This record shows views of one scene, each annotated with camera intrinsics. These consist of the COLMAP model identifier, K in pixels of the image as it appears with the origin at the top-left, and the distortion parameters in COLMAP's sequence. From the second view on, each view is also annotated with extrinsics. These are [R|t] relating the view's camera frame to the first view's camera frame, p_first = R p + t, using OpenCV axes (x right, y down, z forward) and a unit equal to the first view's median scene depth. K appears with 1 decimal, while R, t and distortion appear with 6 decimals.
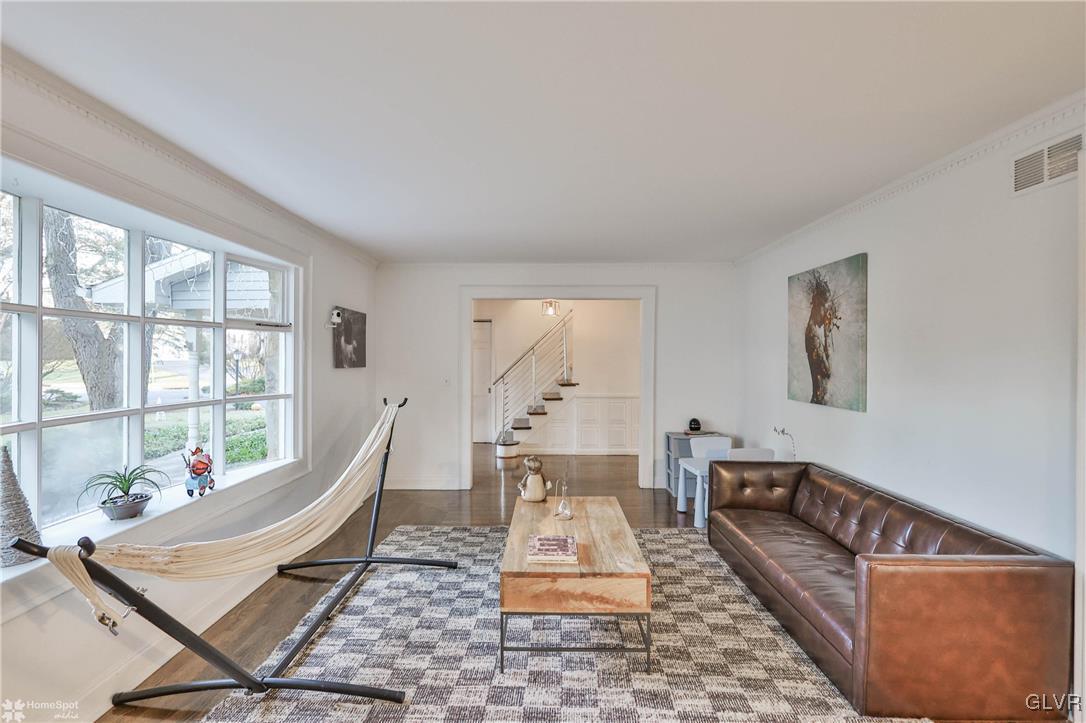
lens RADIAL K [[536.4, 0, 541.5], [0, 536.4, 358.1], [0, 0, 1]] dist [0.000585, 0.000740]
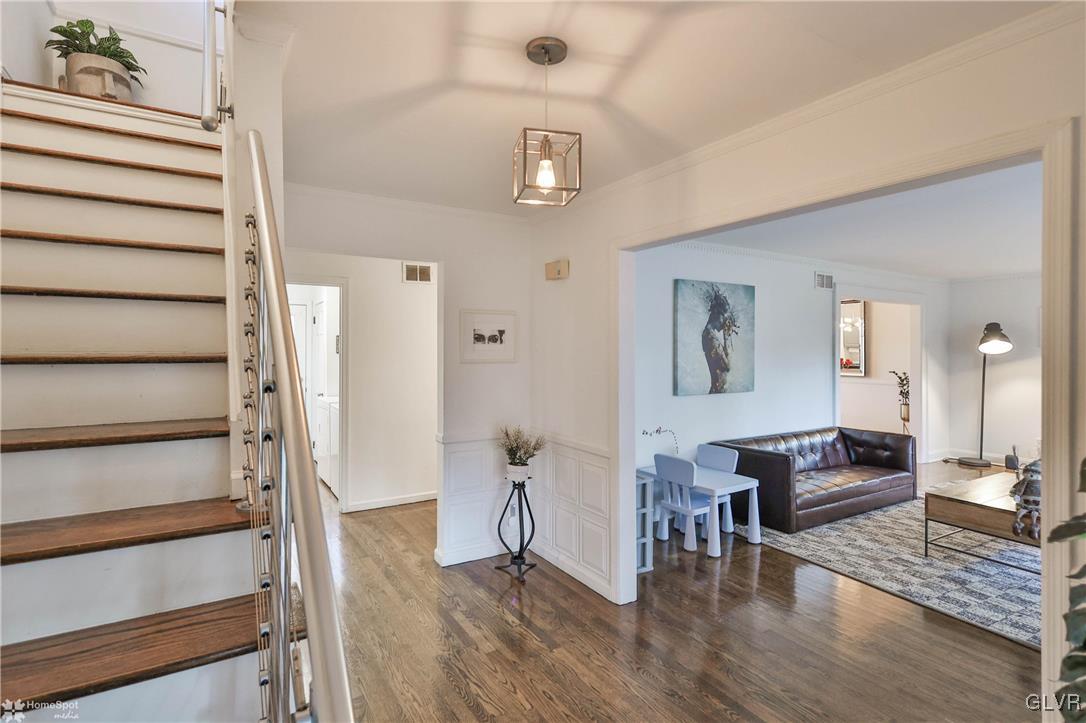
lens RADIAL K [[536.4, 0, 540.8], [0, 536.4, 355.3], [0, 0, 1]] dist [0.000585, 0.000740]
pose [[-0.512901, -0.016030, 0.858298, -0.348537], [0.001981, 0.999801, 0.019856, -0.028466], [-0.858445, 0.011884, -0.512768, 2.053903]]
